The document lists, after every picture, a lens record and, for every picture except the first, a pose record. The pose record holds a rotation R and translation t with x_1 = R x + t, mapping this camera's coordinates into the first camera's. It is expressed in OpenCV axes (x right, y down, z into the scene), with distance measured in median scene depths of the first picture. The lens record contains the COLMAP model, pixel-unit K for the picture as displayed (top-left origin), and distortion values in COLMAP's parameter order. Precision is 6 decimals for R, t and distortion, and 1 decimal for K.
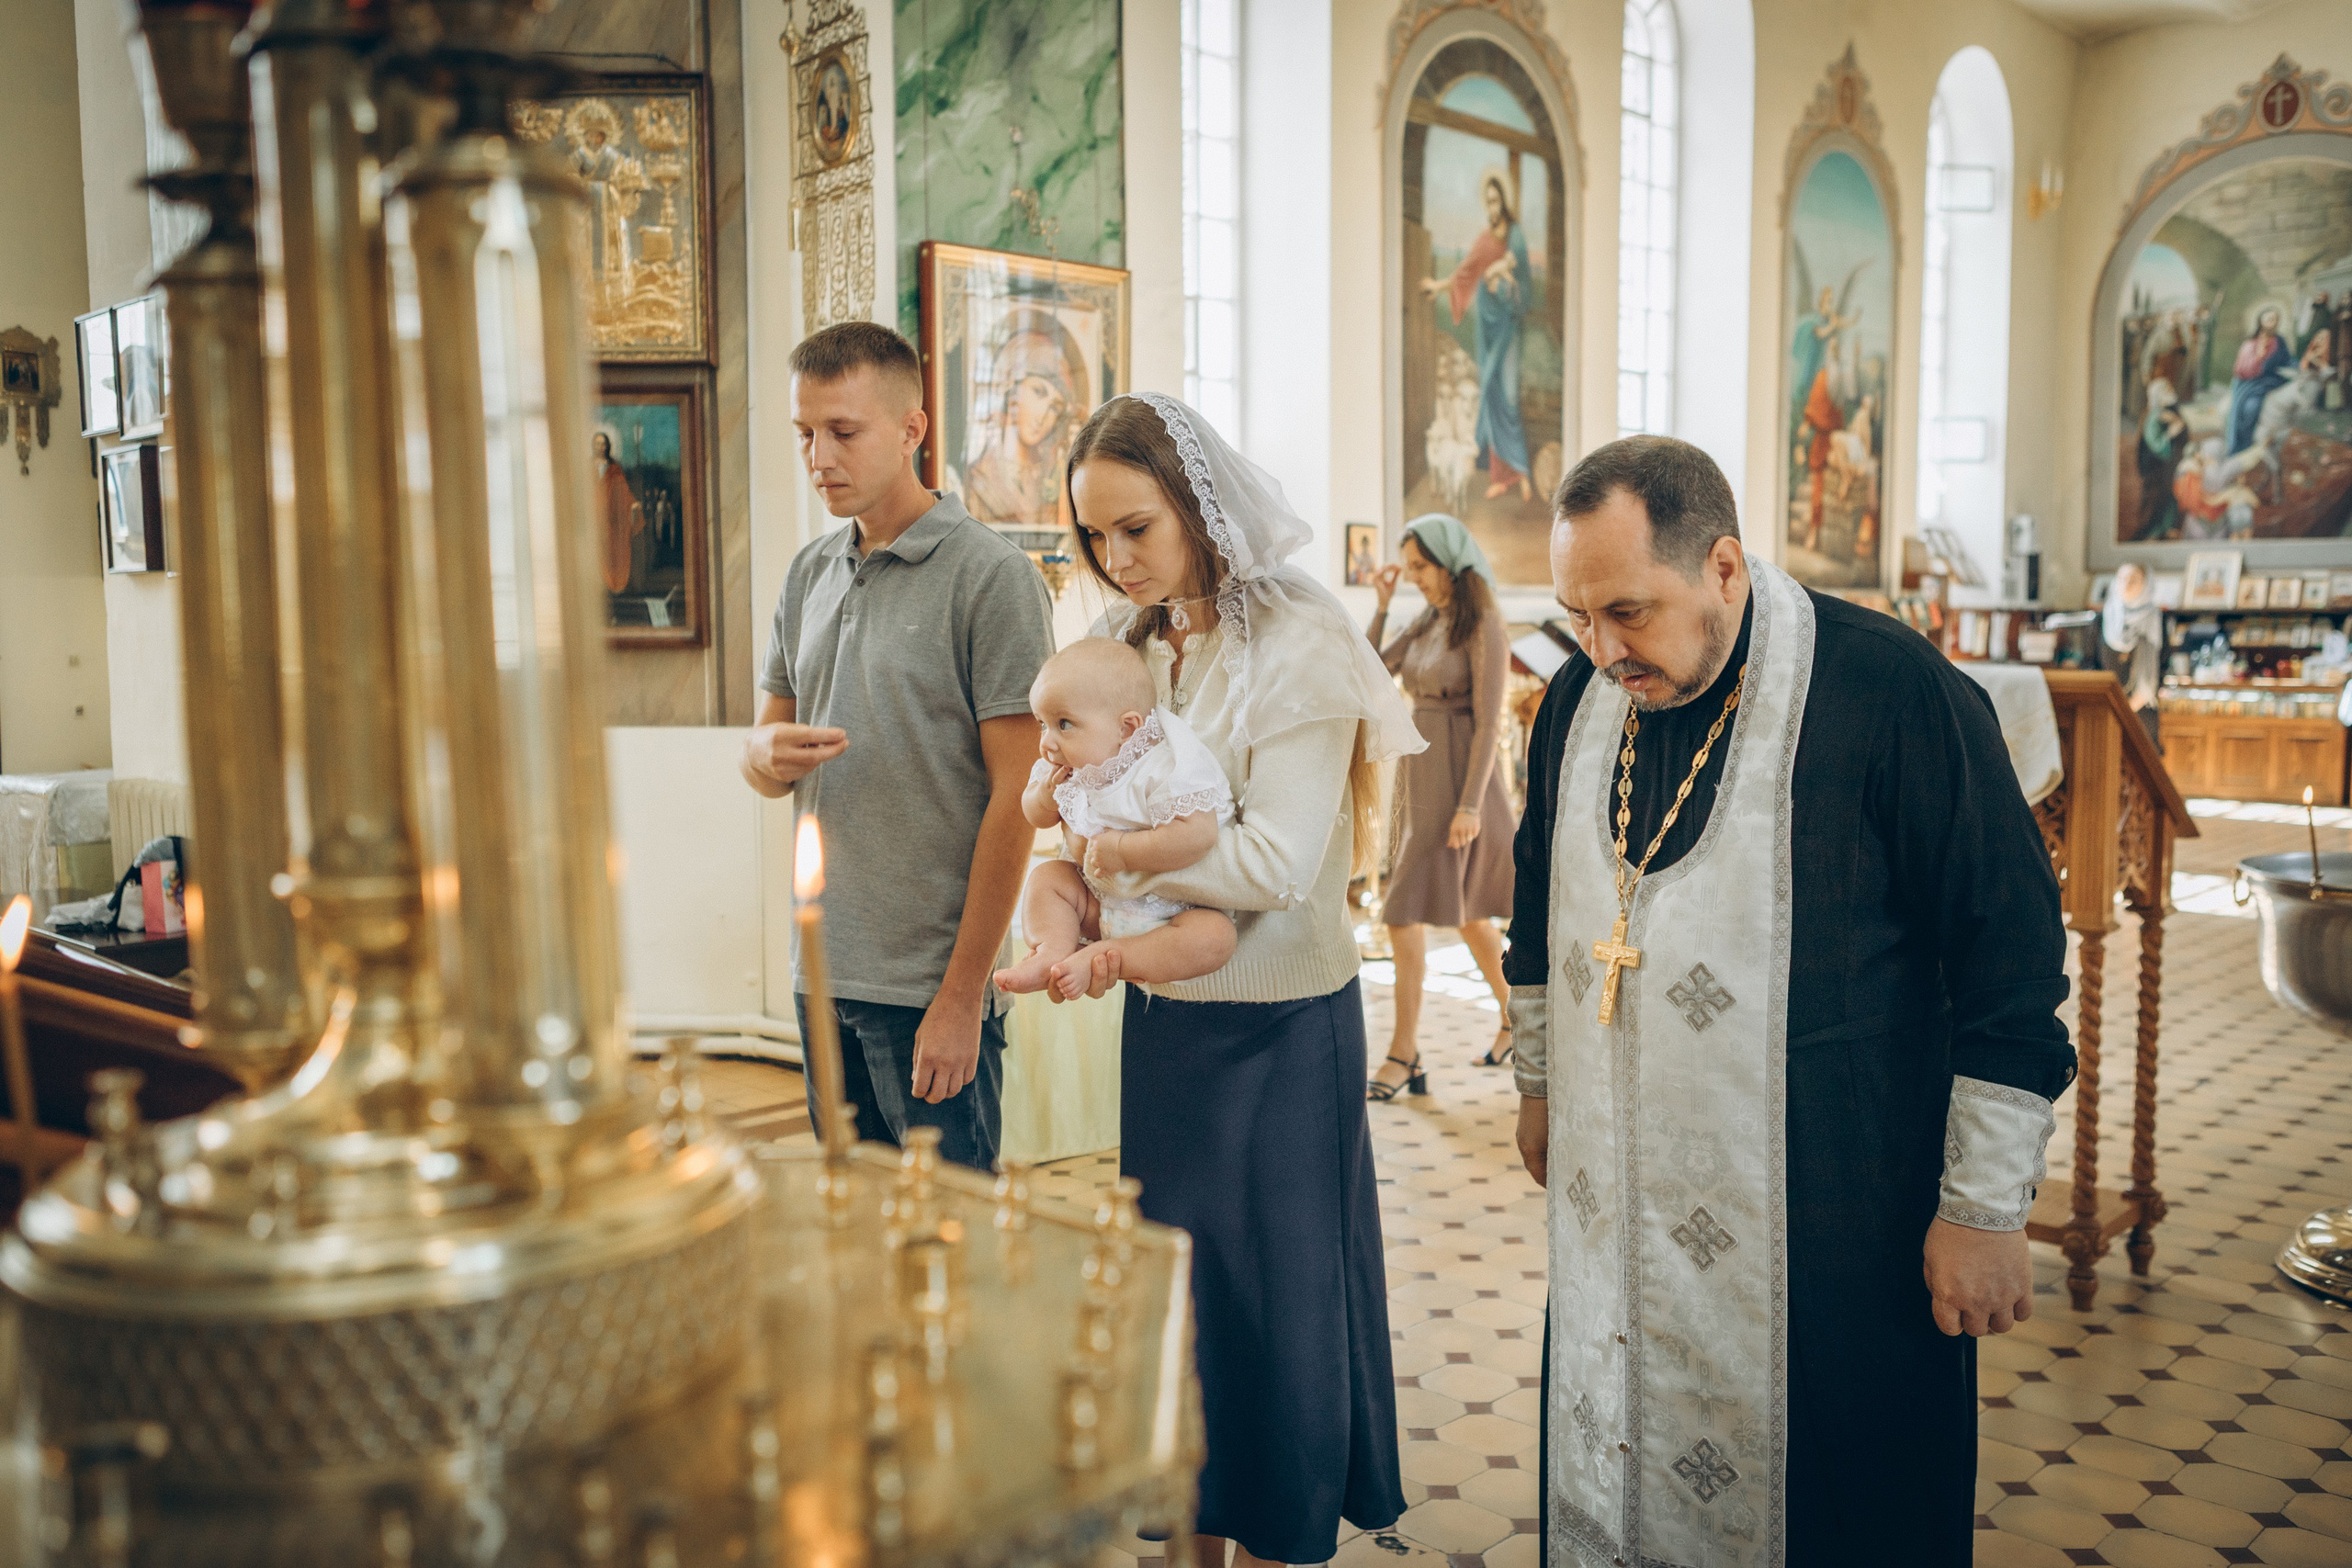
lens RADIAL K [[2032.8, 0, 1158.6], [0, 2032.8, 769.2], [0, 0, 1]] dist [0.002752, 0.015564]
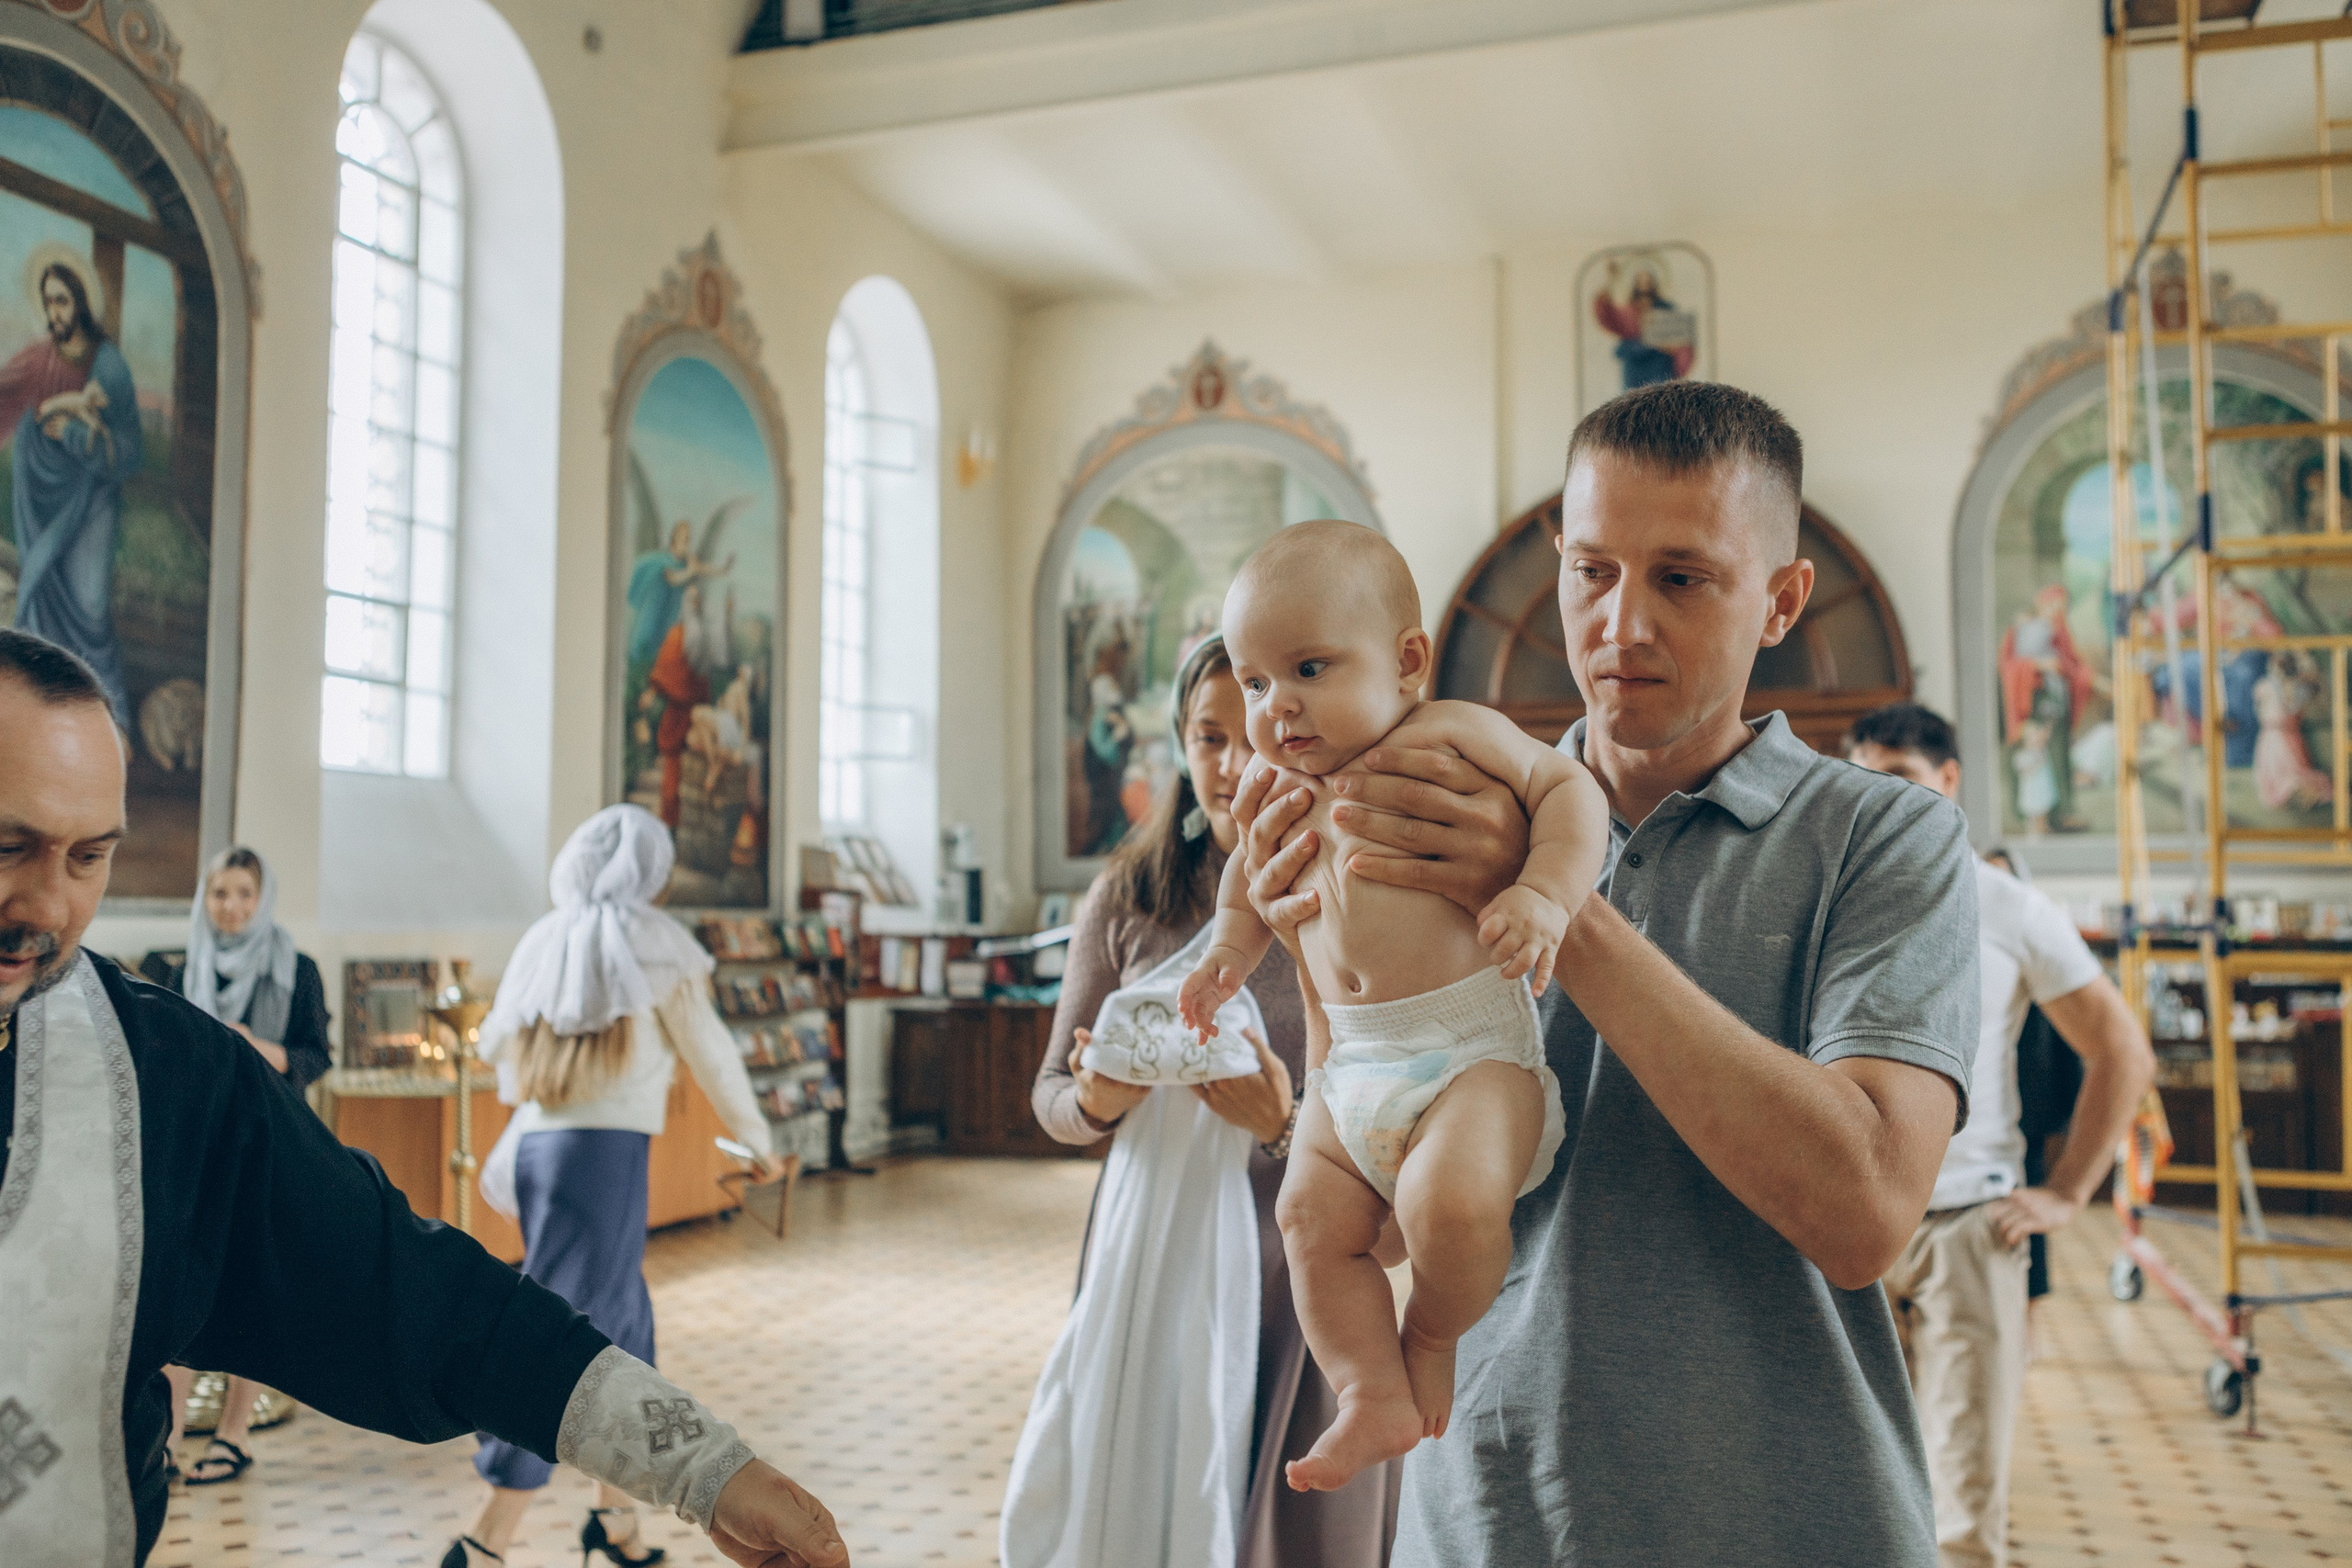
lens RADIAL K [[2032.8, 0, 1178.0], [0, 2032.8, 780.2], [0, 0, 1]] dist [0.002752, 0.015564]
pose [[0.904533, 0.030656, 0.425300, 0.151969], [0.035180, 0.988647, -0.146082, -0.016351], [-0.424950, 0.147098, 0.893185, 0.210108]]
